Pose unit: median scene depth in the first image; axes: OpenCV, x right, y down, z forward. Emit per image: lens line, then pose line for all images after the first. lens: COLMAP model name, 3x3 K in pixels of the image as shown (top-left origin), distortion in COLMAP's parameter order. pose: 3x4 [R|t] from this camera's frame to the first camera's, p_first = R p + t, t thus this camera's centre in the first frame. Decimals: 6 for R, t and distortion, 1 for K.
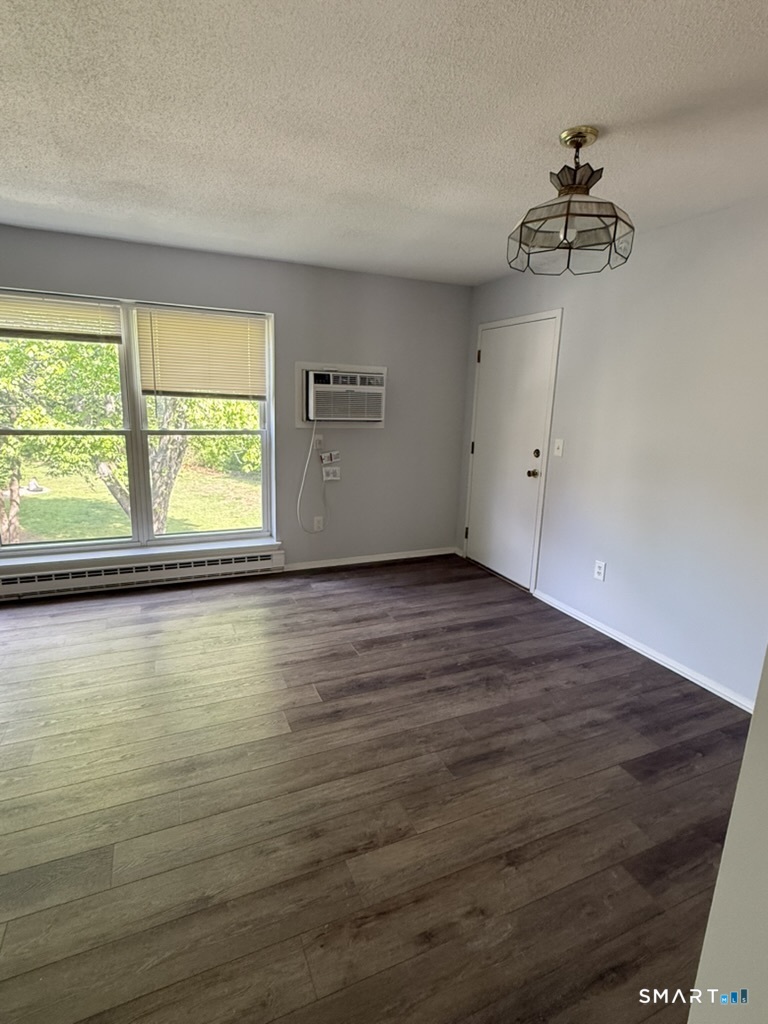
lens RADIAL K [[514.0, 0, 384.0], [0, 514.0, 512.0], [0, 0, 1]] dist [0.000292, 0.000025]
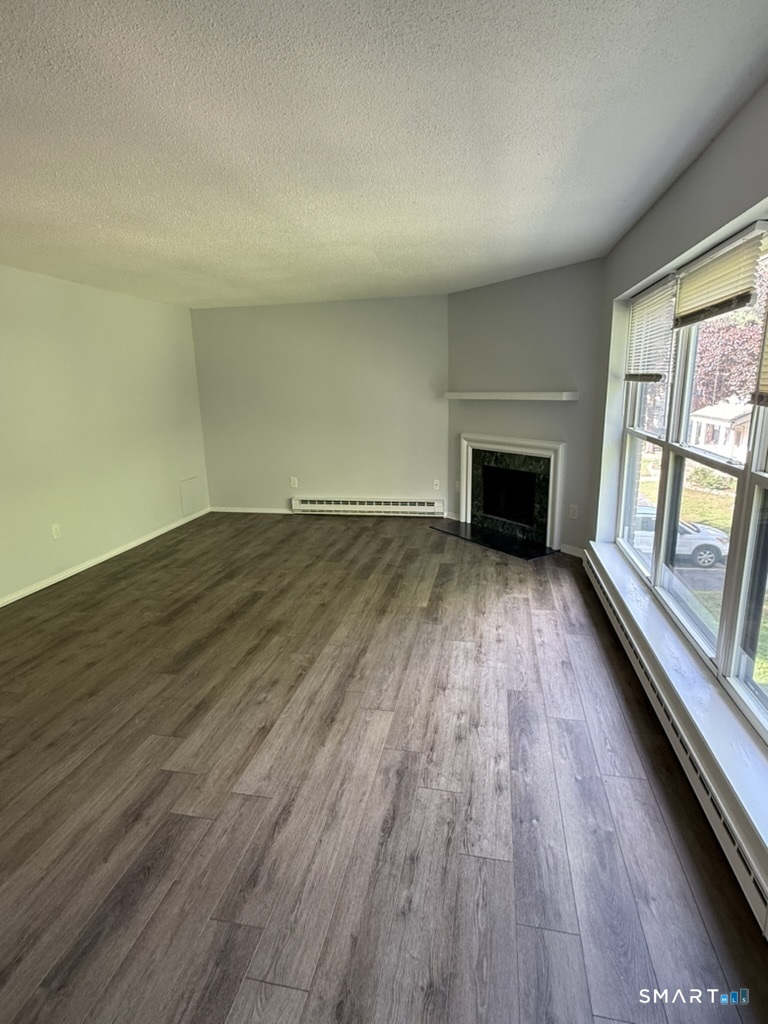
lens RADIAL K [[531.3, 0, 384.0], [0, 531.3, 512.0], [0, 0, 1]] dist [0.000172, 0.000189]
pose [[-0.578840, 0.171290, -0.797248, 0.228178], [-0.180663, 0.926453, 0.330220, -0.329670], [0.795176, 0.335178, -0.505323, 1.422781]]
